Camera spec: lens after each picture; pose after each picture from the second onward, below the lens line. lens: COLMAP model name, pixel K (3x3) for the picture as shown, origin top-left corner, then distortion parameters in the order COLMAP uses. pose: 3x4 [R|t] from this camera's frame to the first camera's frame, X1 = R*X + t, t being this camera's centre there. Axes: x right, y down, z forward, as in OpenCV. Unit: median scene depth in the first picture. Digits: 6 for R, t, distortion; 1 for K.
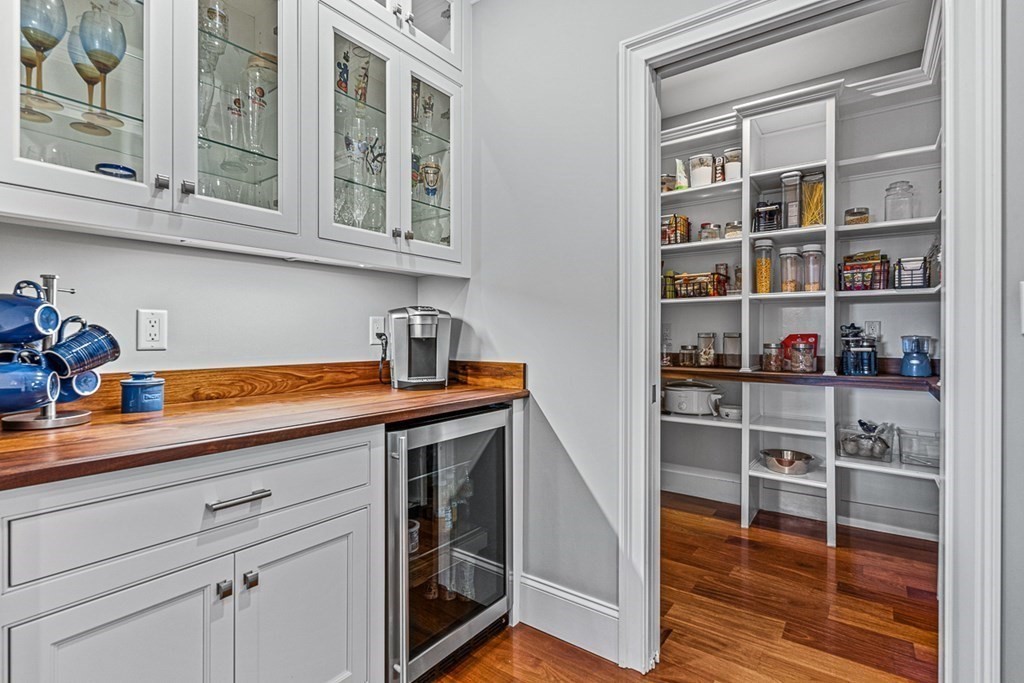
lens RADIAL K [[478.1, 0, 513.6], [0, 478.1, 338.0], [0, 0, 1]] dist [0.000695, 0.000663]
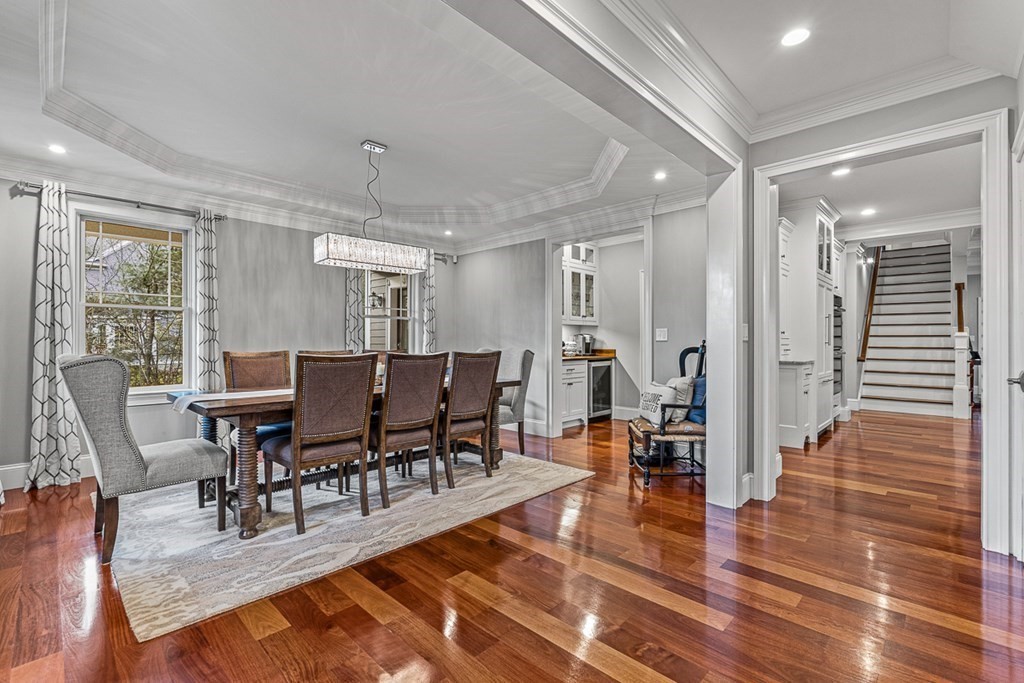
lens RADIAL K [[463.5, 0, 501.4], [0, 463.5, 342.6], [0, 0, 1]] dist [-0.001126, -0.000294]
pose [[0.990955, -0.000848, -0.134190, -0.368434], [0.000263, 0.999990, -0.004375, 0.017166], [0.134193, 0.004300, 0.990946, -2.679467]]
